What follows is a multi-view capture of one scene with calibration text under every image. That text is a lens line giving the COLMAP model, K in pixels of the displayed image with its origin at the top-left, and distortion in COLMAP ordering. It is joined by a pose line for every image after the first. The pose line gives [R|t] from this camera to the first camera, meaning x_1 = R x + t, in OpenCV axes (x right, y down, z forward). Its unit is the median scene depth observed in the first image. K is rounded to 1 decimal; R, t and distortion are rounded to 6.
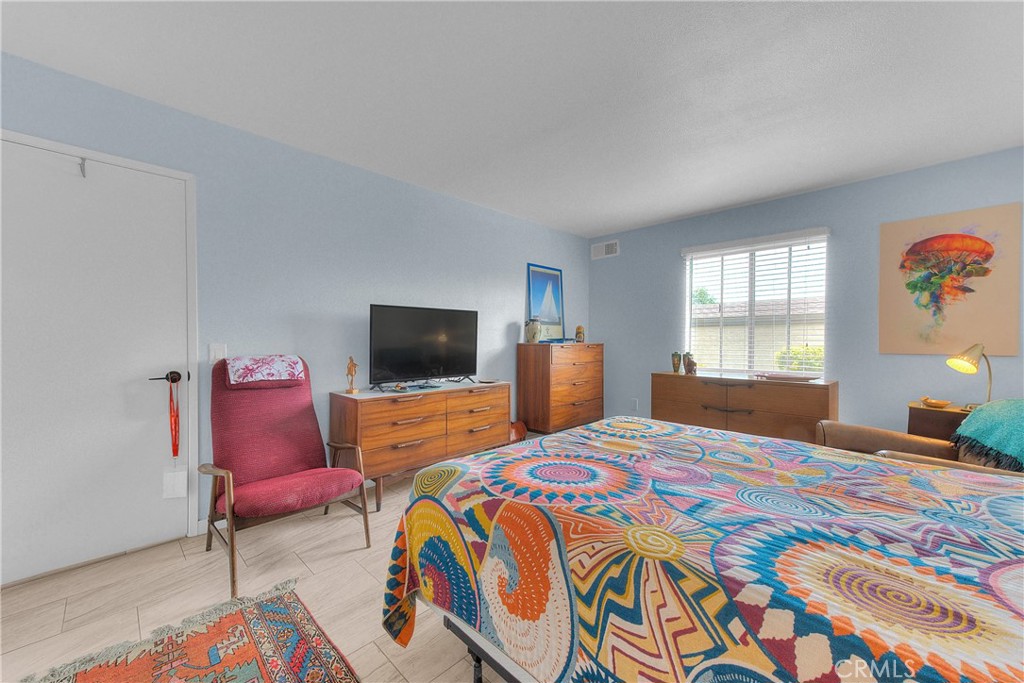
lens RADIAL K [[413.2, 0, 518.5], [0, 413.2, 342.6], [0, 0, 1]] dist [0.001393, 0.000136]
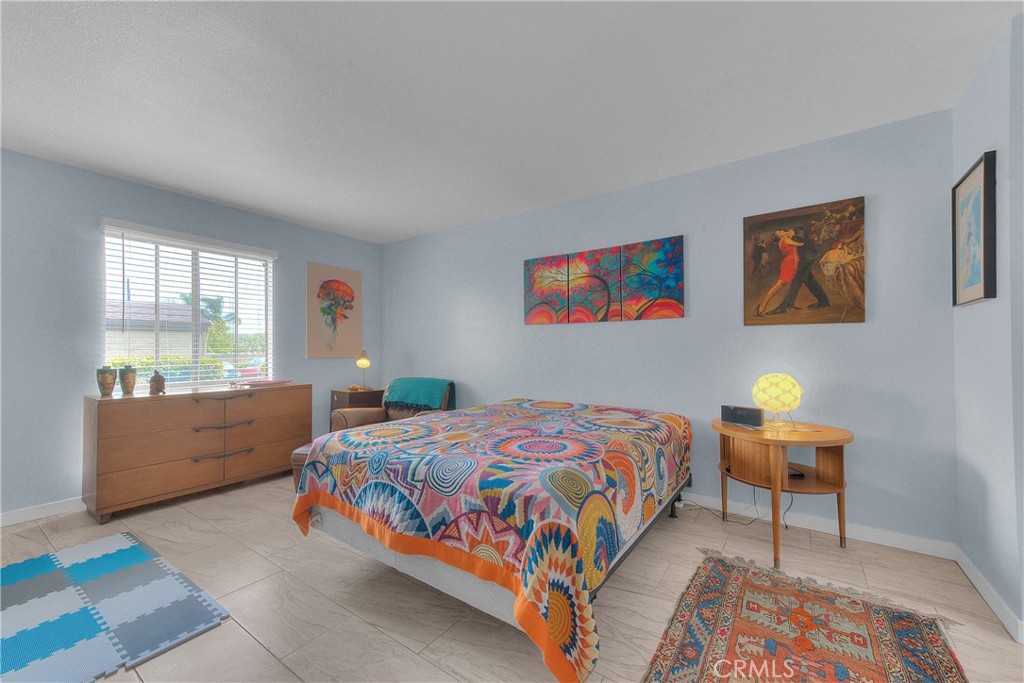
lens RADIAL K [[394.5, 0, 512.0], [0, 394.5, 341.5], [0, 0, 1]] dist [0.028904, 0.000039]
pose [[-0.175766, 0.014519, 0.984325, -0.527281], [0.006212, 0.999888, -0.013639, -0.006567], [-0.984412, 0.003717, -0.175837, 0.602887]]
